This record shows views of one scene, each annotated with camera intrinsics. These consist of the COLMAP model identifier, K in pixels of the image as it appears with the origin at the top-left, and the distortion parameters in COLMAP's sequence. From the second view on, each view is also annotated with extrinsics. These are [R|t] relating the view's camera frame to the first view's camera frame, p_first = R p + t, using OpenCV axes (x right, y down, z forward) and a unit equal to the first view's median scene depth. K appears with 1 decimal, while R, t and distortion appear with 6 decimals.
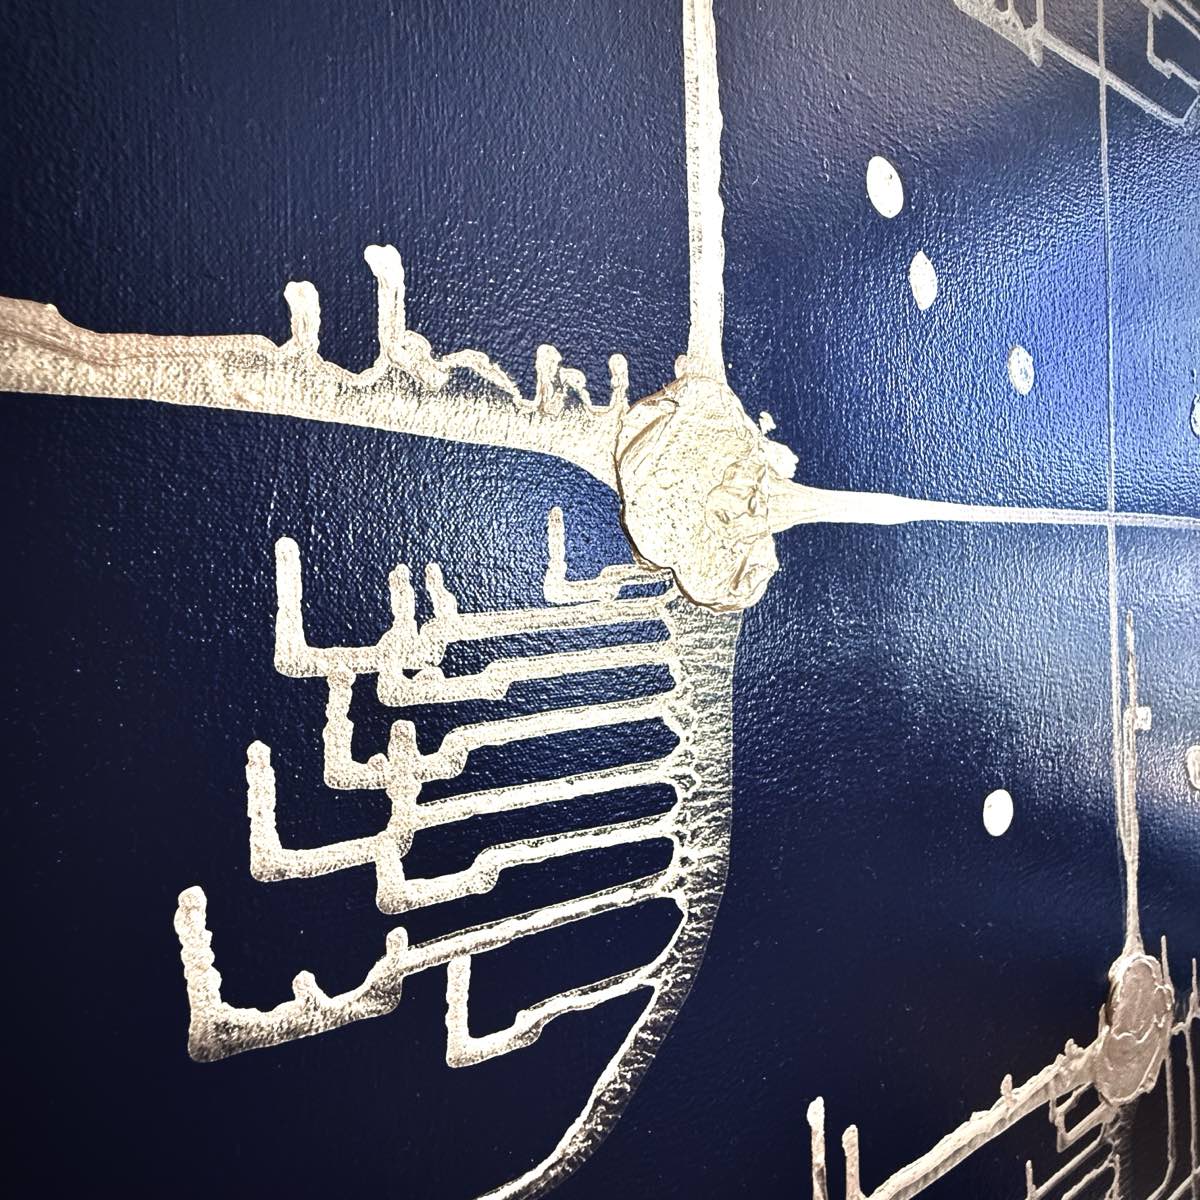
lens RADIAL K [[632.8, 0, 600.0], [0, 632.8, 600.0], [0, 0, 1]] dist [0.002118, 0.000611]
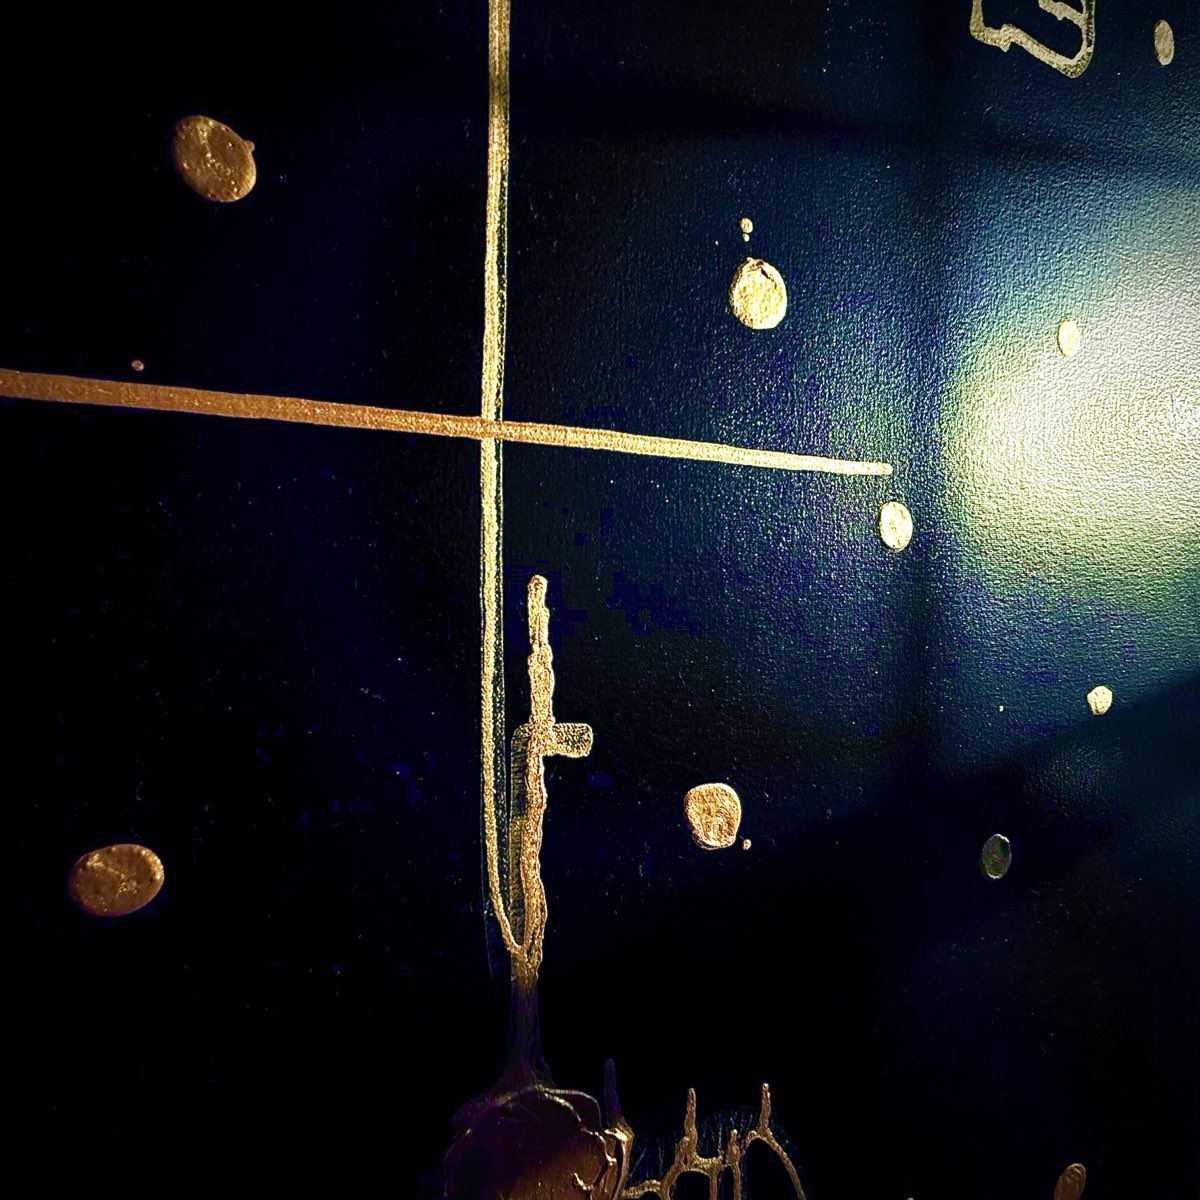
lens RADIAL K [[632.8, 0, 600.0], [0, 632.8, 600.0], [0, 0, 1]] dist [0.002118, 0.000611]
pose [[0.996082, 0.044681, -0.076319, 1.518115], [-0.041949, 0.998434, 0.037024, 0.025047], [0.077853, -0.033677, 0.996396, 0.570739]]
